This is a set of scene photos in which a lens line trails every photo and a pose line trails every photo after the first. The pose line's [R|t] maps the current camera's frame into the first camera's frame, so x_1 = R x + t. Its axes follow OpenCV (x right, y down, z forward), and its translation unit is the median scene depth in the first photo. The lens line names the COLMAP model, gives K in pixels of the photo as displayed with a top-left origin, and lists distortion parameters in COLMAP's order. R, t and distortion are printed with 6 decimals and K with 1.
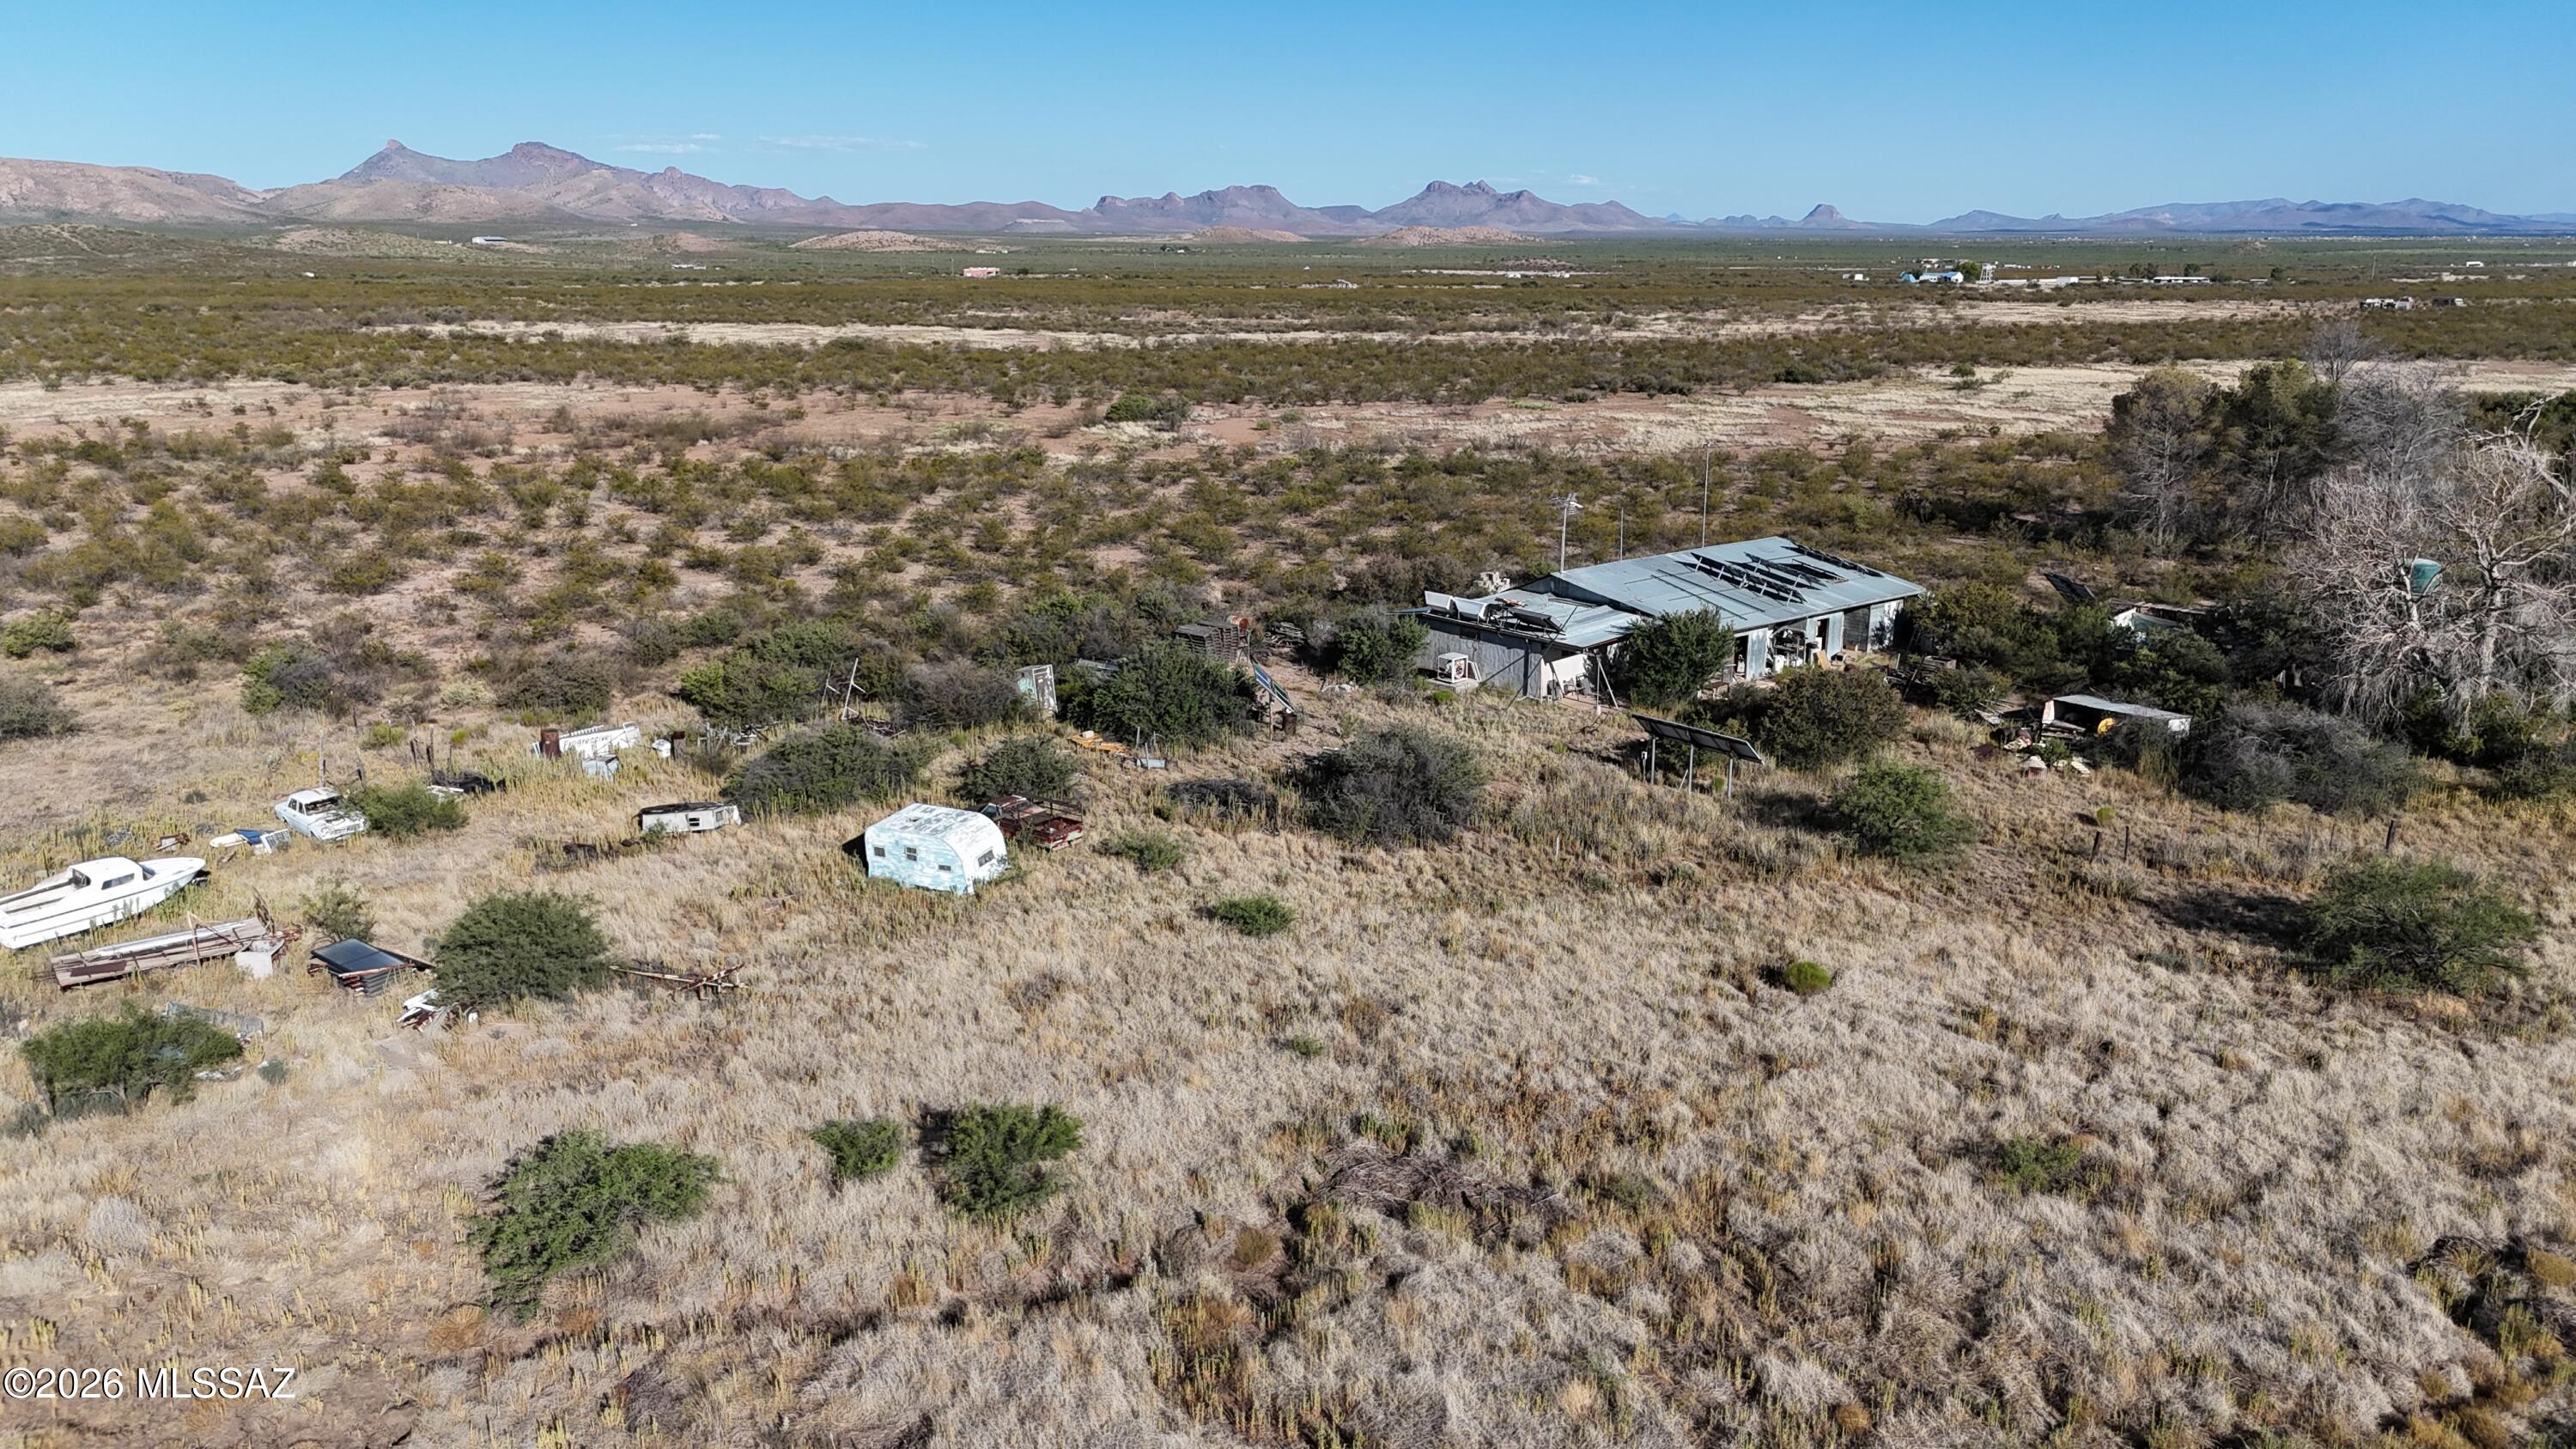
lens RADIAL K [[1876.6, 0, 1288.0], [0, 1876.6, 724.5], [0, 0, 1]] dist [0.053029, -0.047736]
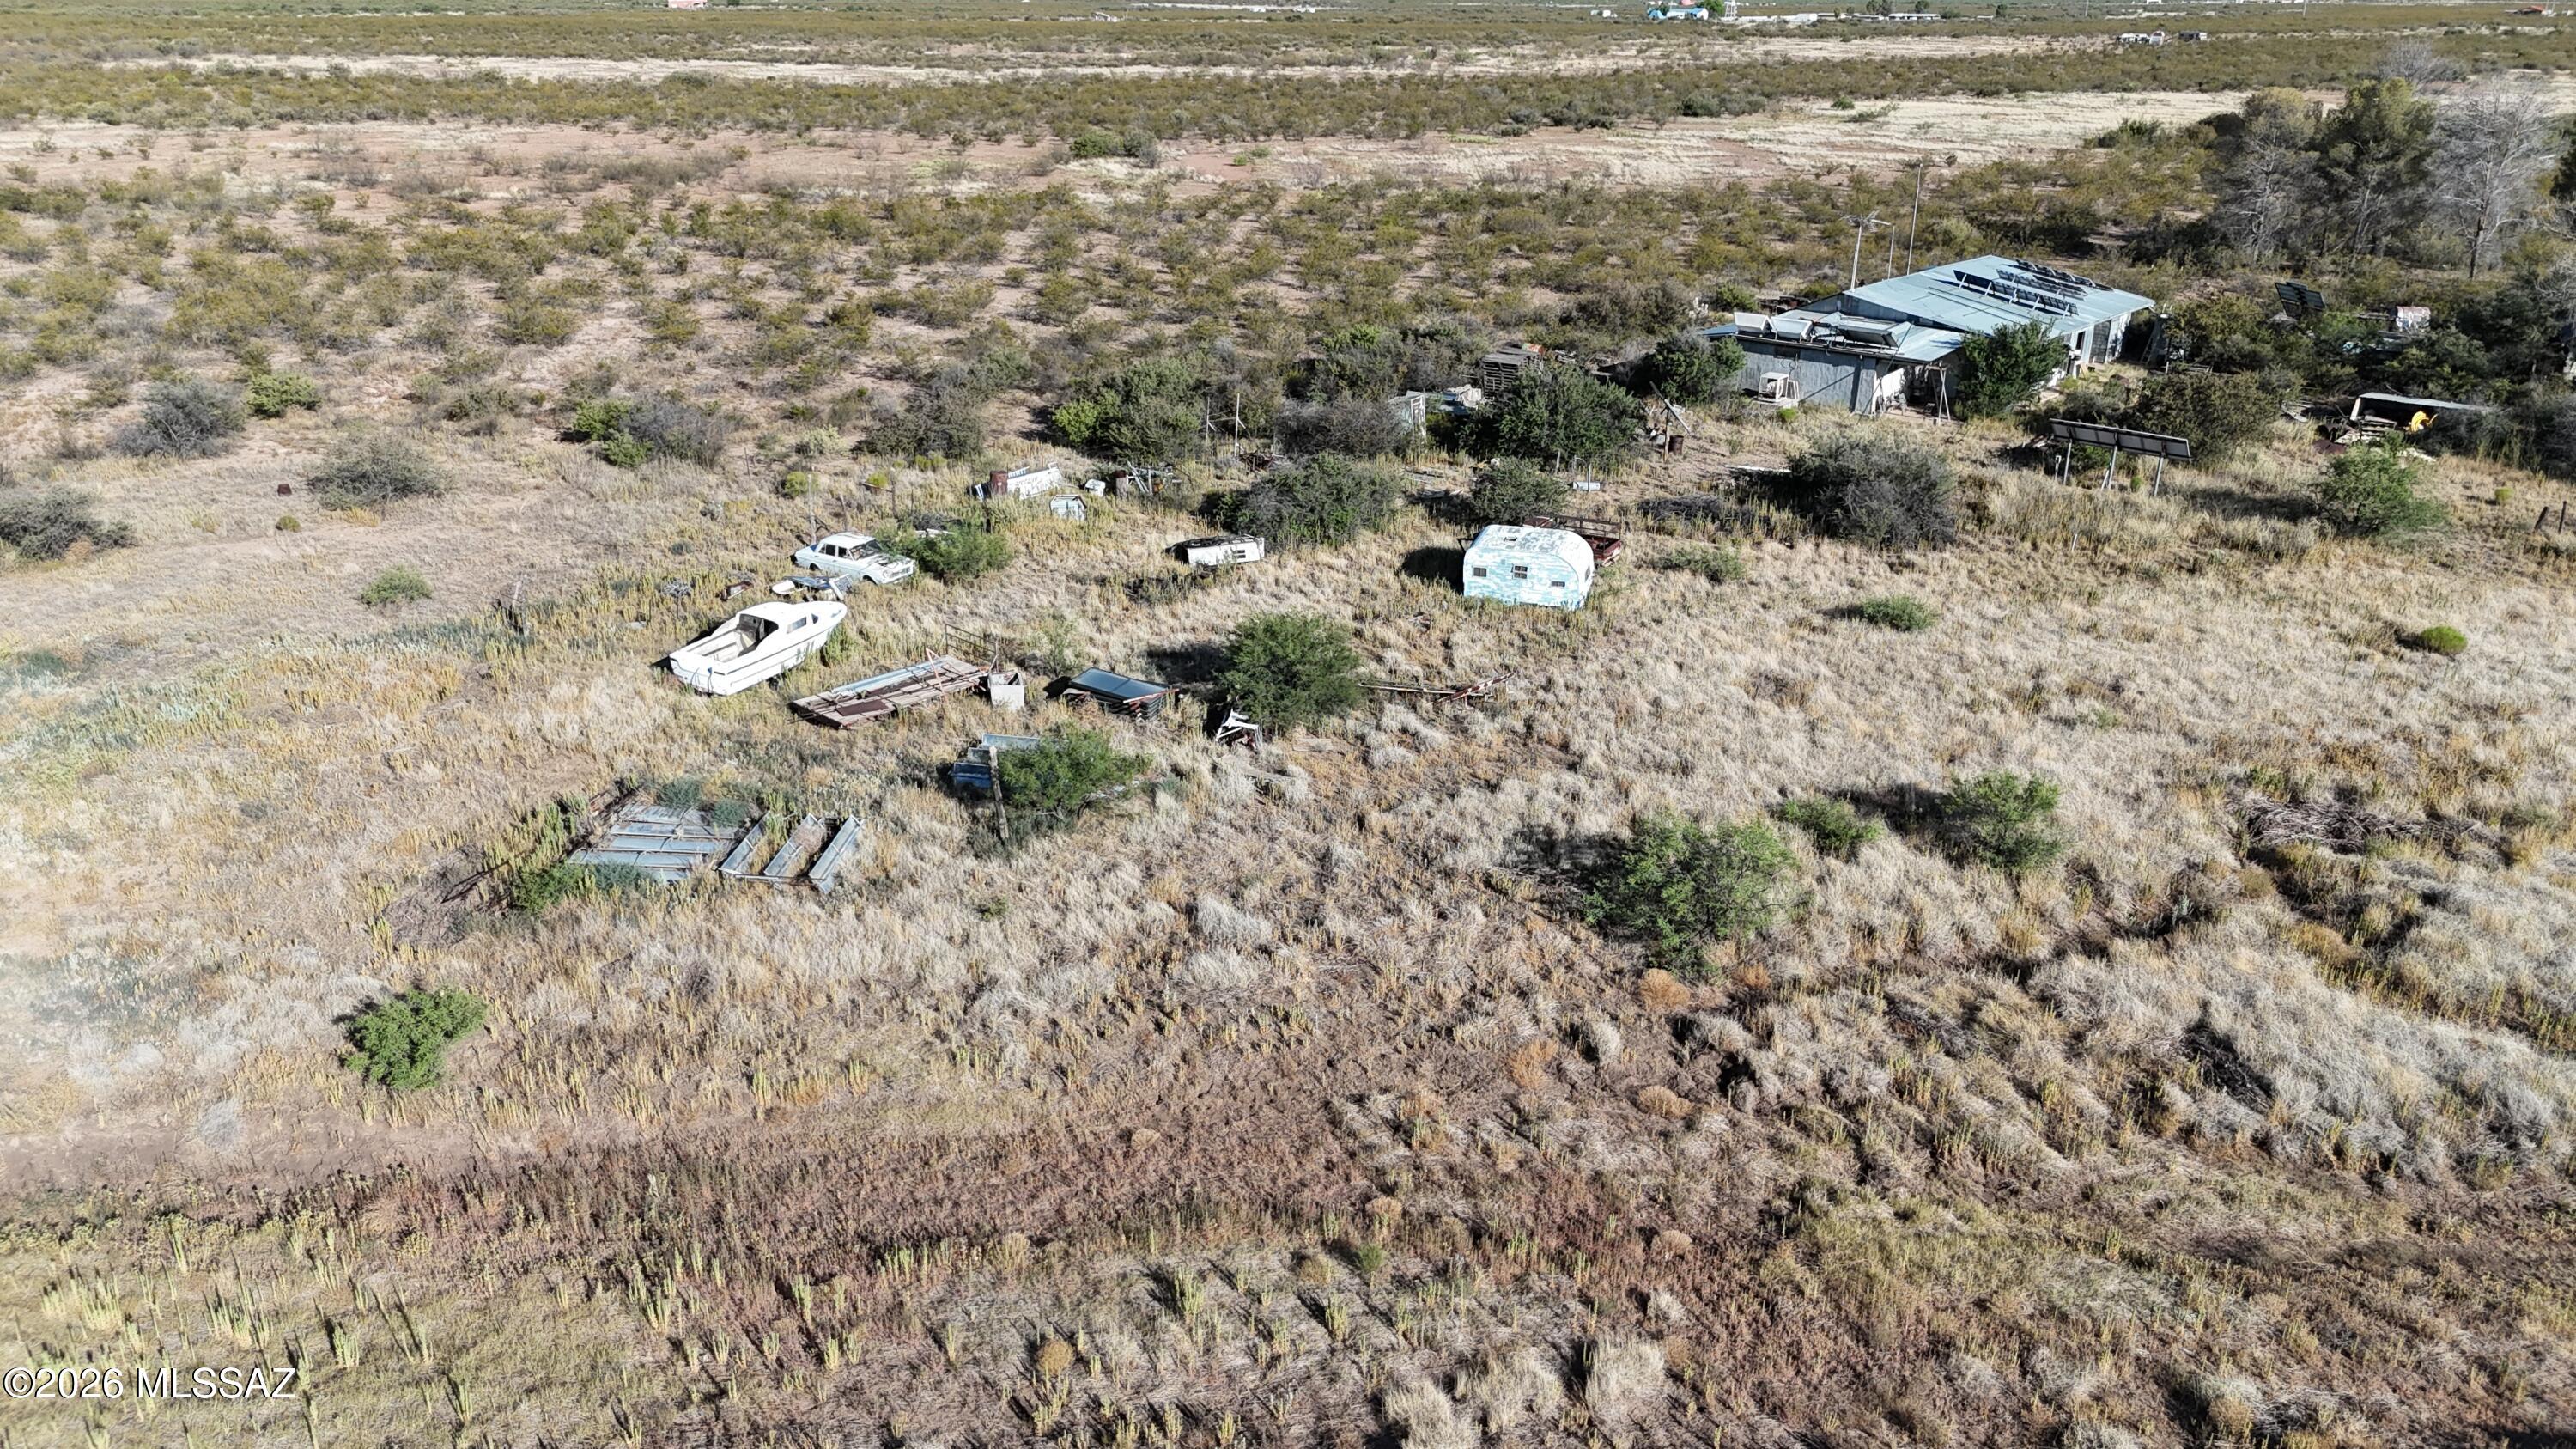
lens RADIAL K [[1876.6, 0, 1288.0], [0, 1876.6, 724.5], [0, 0, 1]] dist [0.053029, -0.047736]
pose [[0.988718, -0.051134, 0.140788, -0.331891], [0.032910, 0.991117, 0.128857, 0.011054], [-0.146127, -0.122770, 0.981618, 0.004953]]
